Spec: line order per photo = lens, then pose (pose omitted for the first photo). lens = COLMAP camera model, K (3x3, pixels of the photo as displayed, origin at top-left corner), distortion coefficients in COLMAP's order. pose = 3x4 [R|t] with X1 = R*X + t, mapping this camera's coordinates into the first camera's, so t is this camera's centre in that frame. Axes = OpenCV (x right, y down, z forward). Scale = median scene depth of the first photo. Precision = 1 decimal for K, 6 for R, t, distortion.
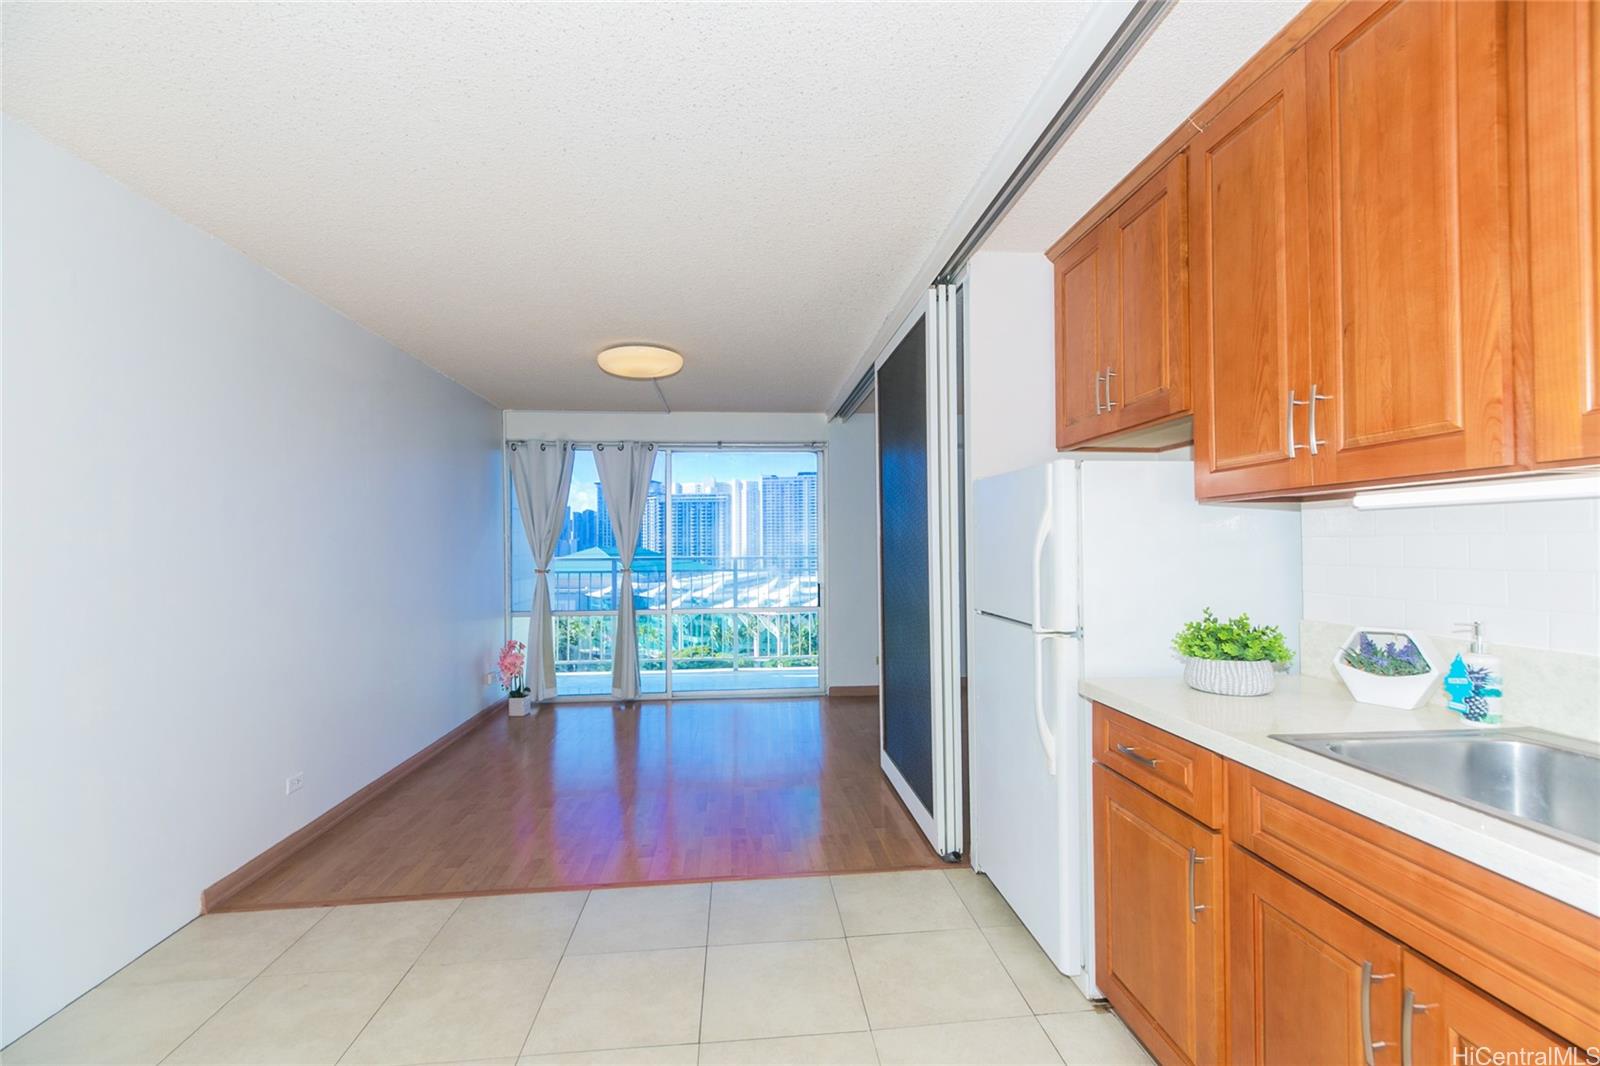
lens RADIAL K [[712.9, 0, 803.4], [0, 712.9, 533.2], [0, 0, 1]] dist [0.008280, -0.005628]
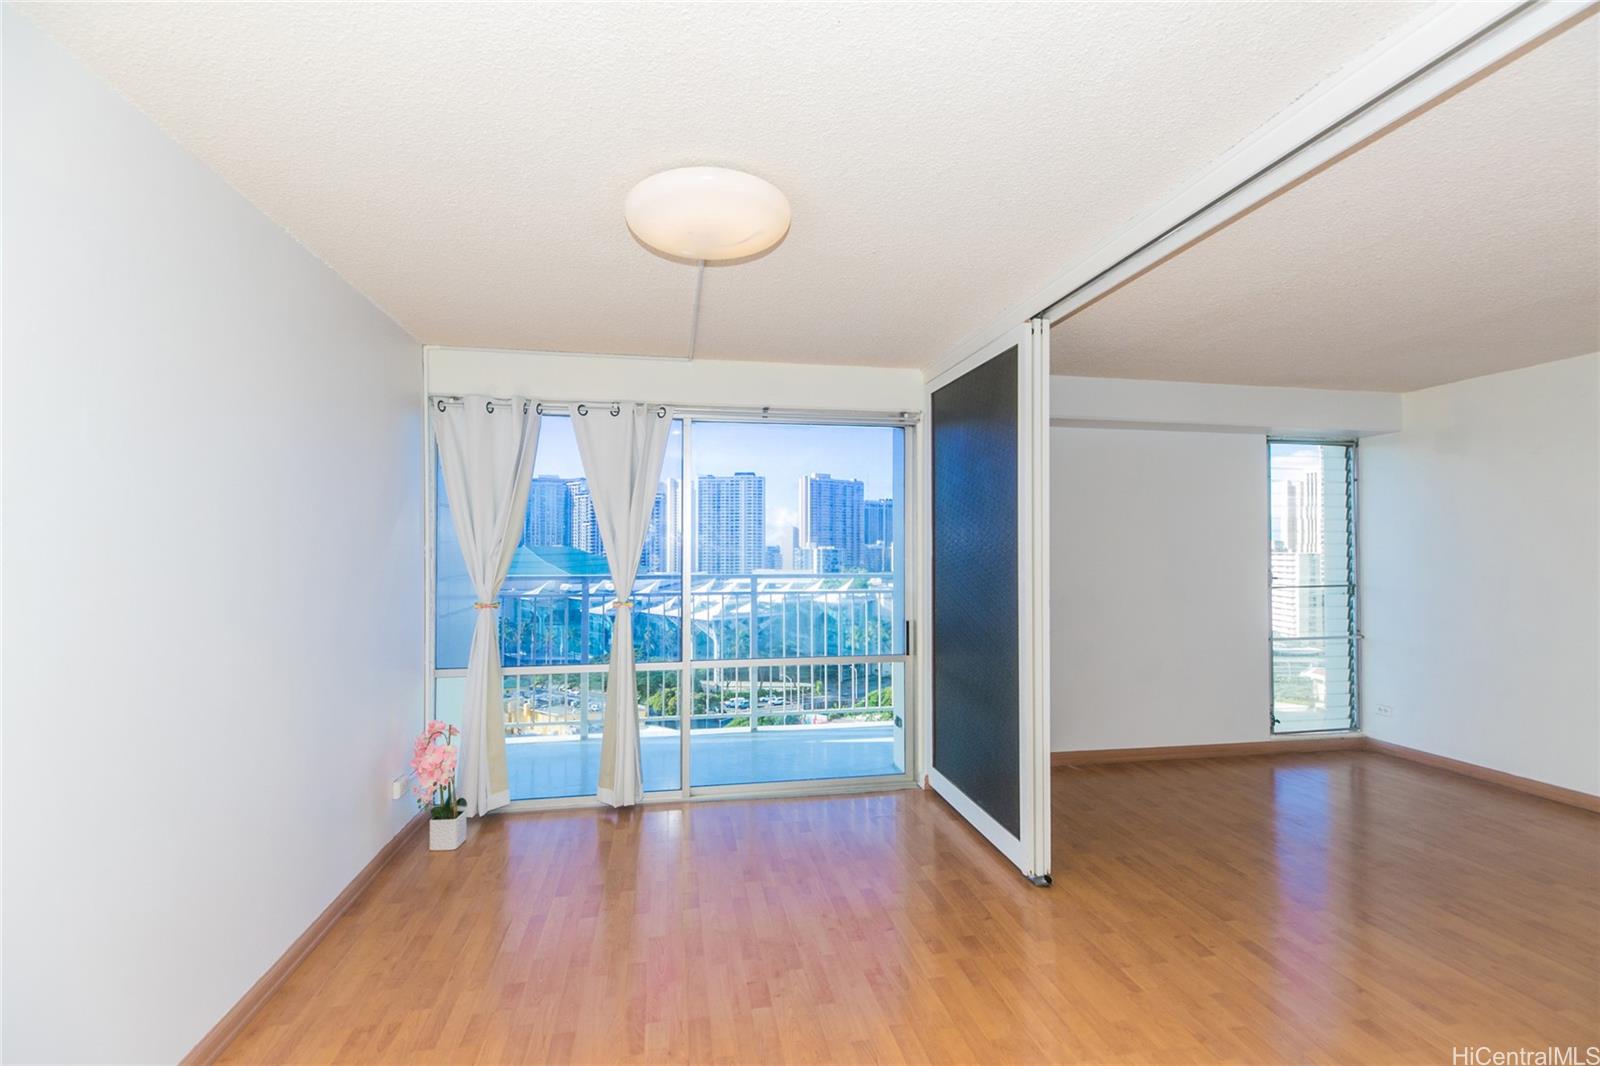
lens RADIAL K [[712.9, 0, 802.8], [0, 712.9, 533.9], [0, 0, 1]] dist [0.008280, -0.005628]
pose [[0.996520, 0.008381, 0.082926, -0.315078], [-0.008357, 0.999965, -0.000637, -0.027648], [-0.082928, -0.000058, 0.996556, 0.781828]]
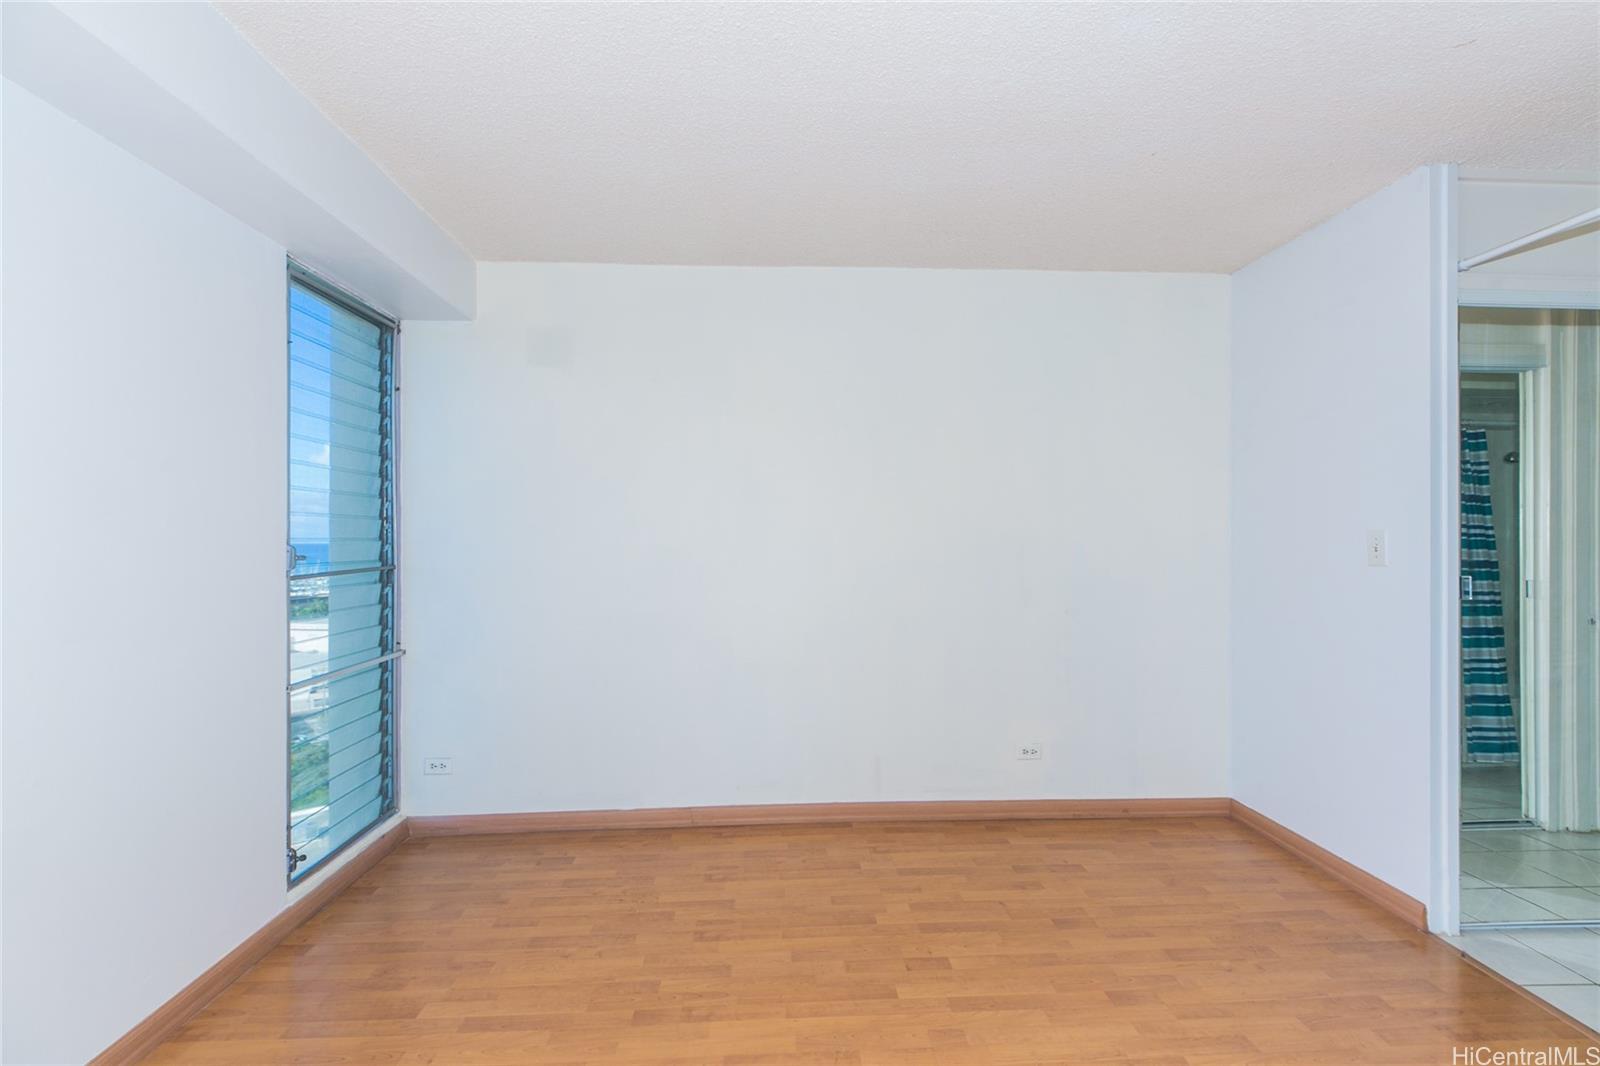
lens RADIAL K [[712.9, 0, 812.9], [0, 712.9, 531.7], [0, 0, 1]] dist [0.008280, -0.005628]
pose [[0.032592, 0.011693, 0.999400, 0.223286], [-0.012533, 0.999858, -0.011289, 0.046396], [-0.999390, -0.012158, 0.032734, 1.894972]]
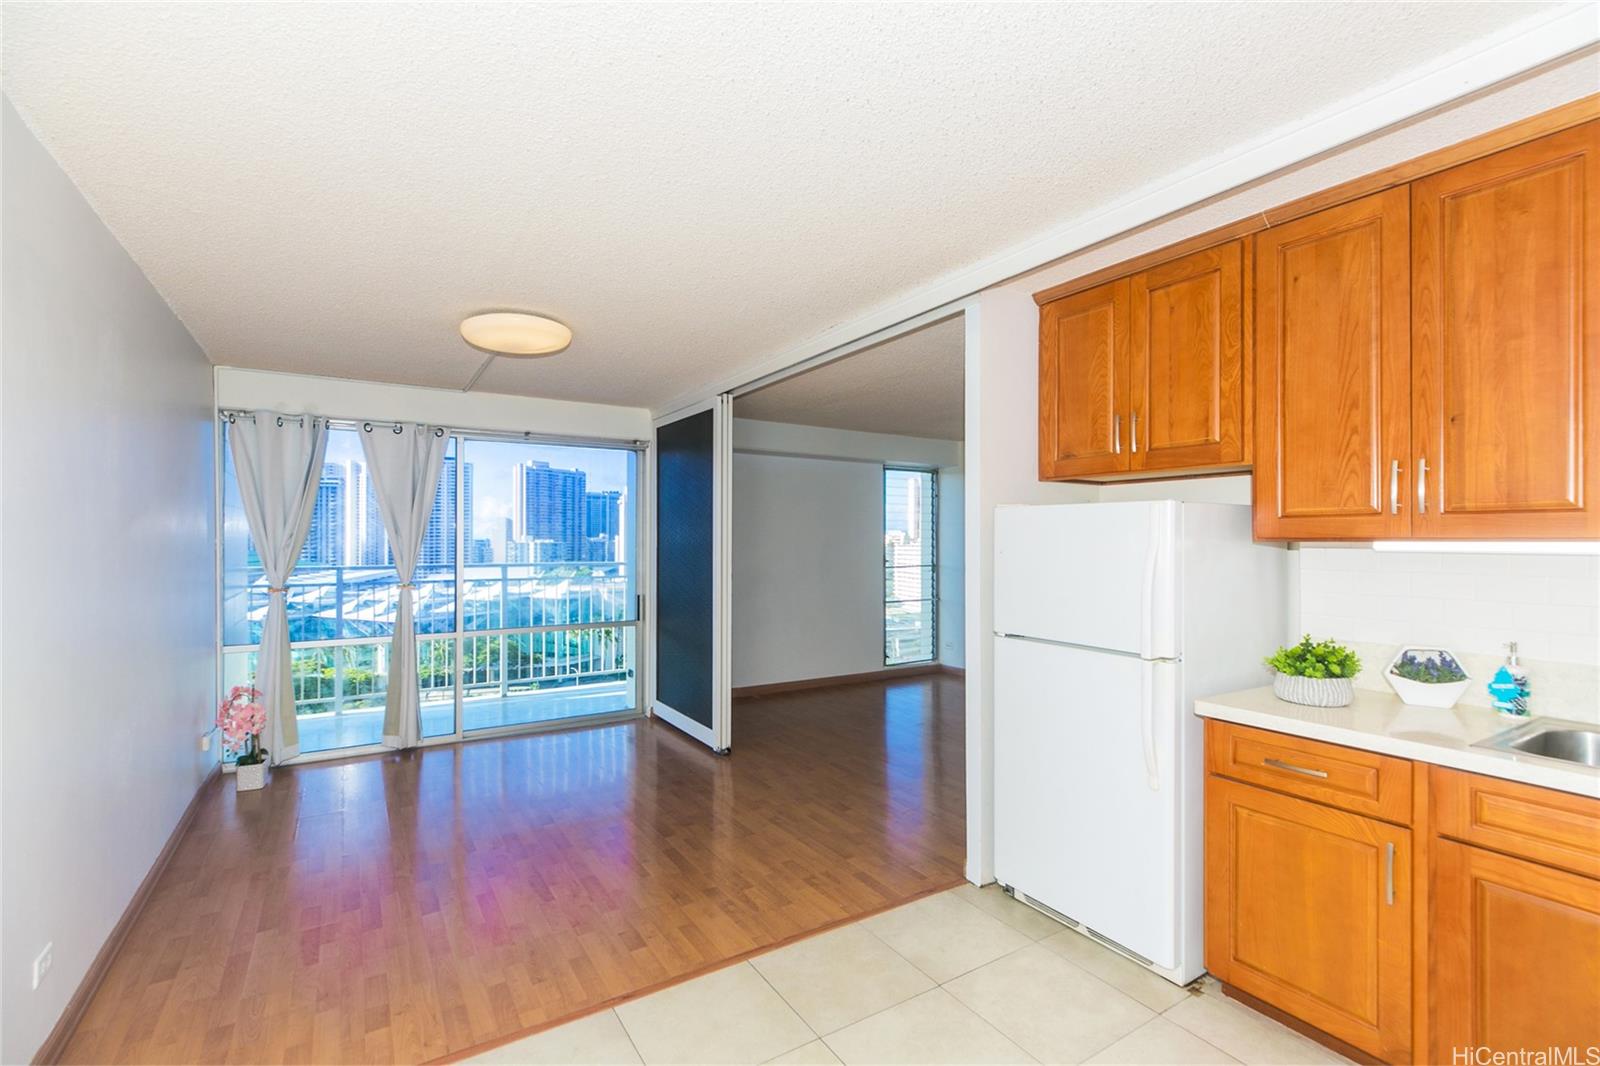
lens RADIAL K [[712.9, 0, 797.9], [0, 712.9, 537.9], [0, 0, 1]] dist [0.008280, -0.005628]
pose [[0.897146, 0.008444, 0.441653, -0.470031], [-0.014344, 0.999847, 0.010021, -0.036442], [-0.441501, -0.015325, 0.897130, 0.201253]]
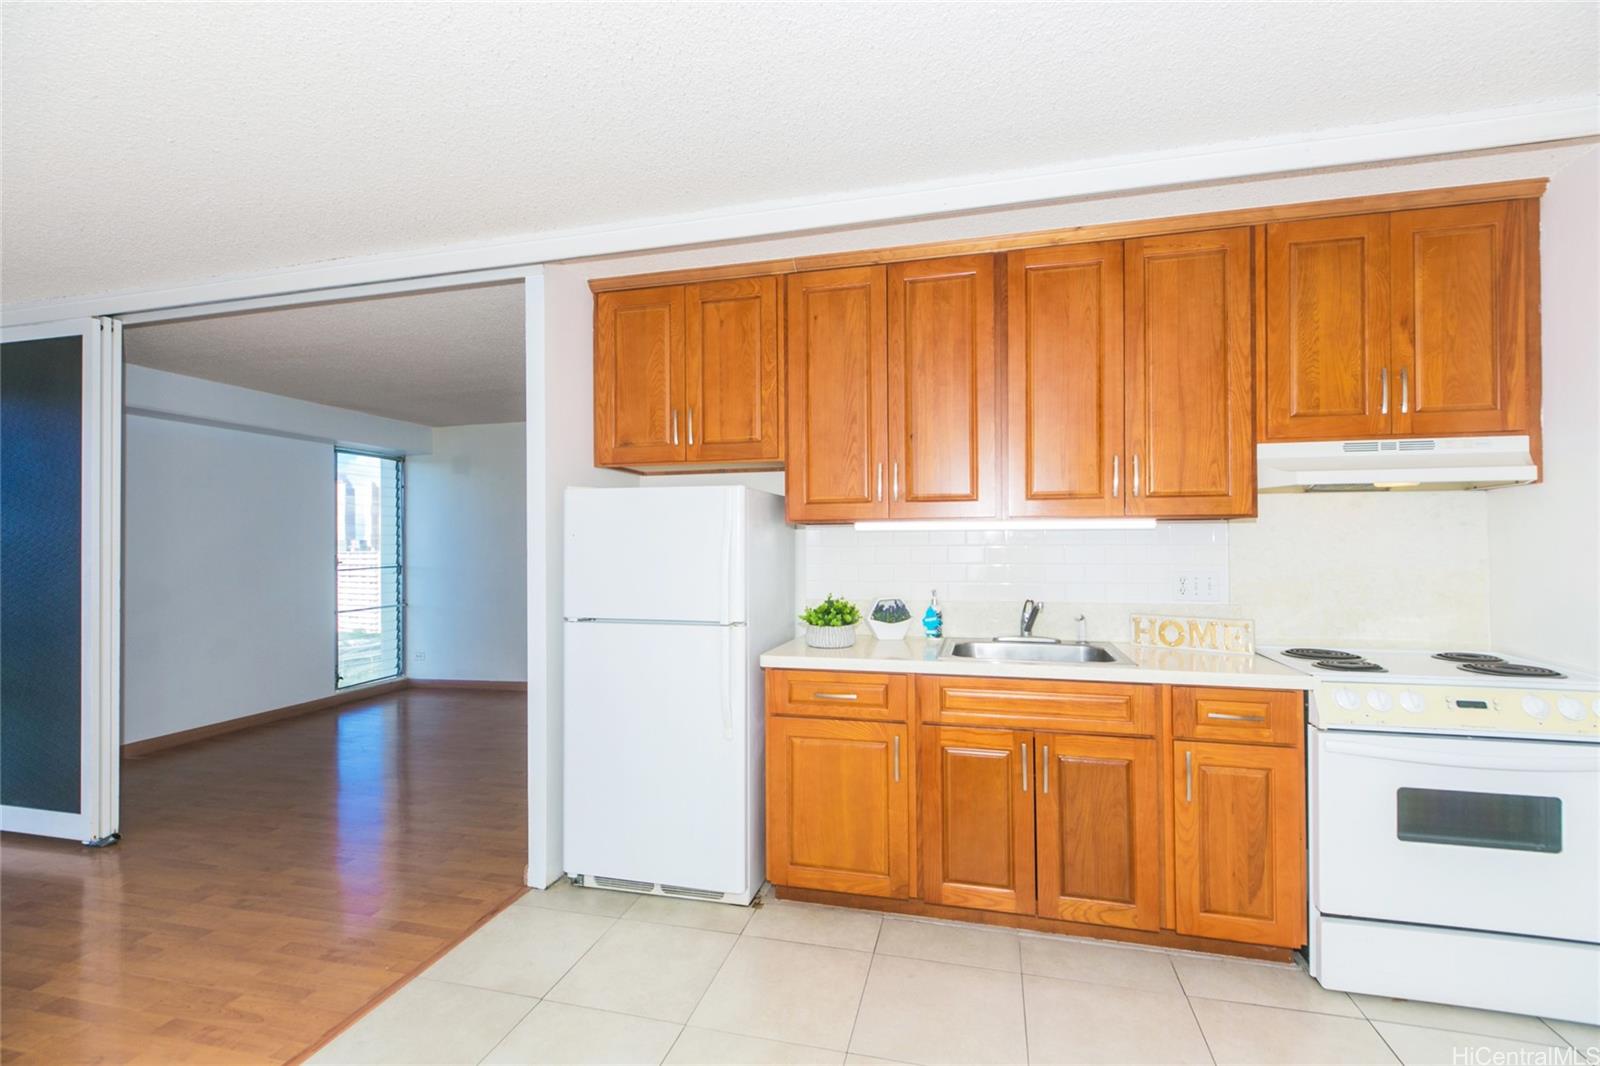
lens RADIAL K [[712.9, 0, 798.0], [0, 712.9, 536.2], [0, 0, 1]] dist [0.008280, -0.005628]
pose [[0.348119, 0.011202, 0.937383, -0.583550], [-0.010104, 0.999915, -0.008197, -0.003650], [-0.937396, -0.006618, 0.348203, 0.346439]]
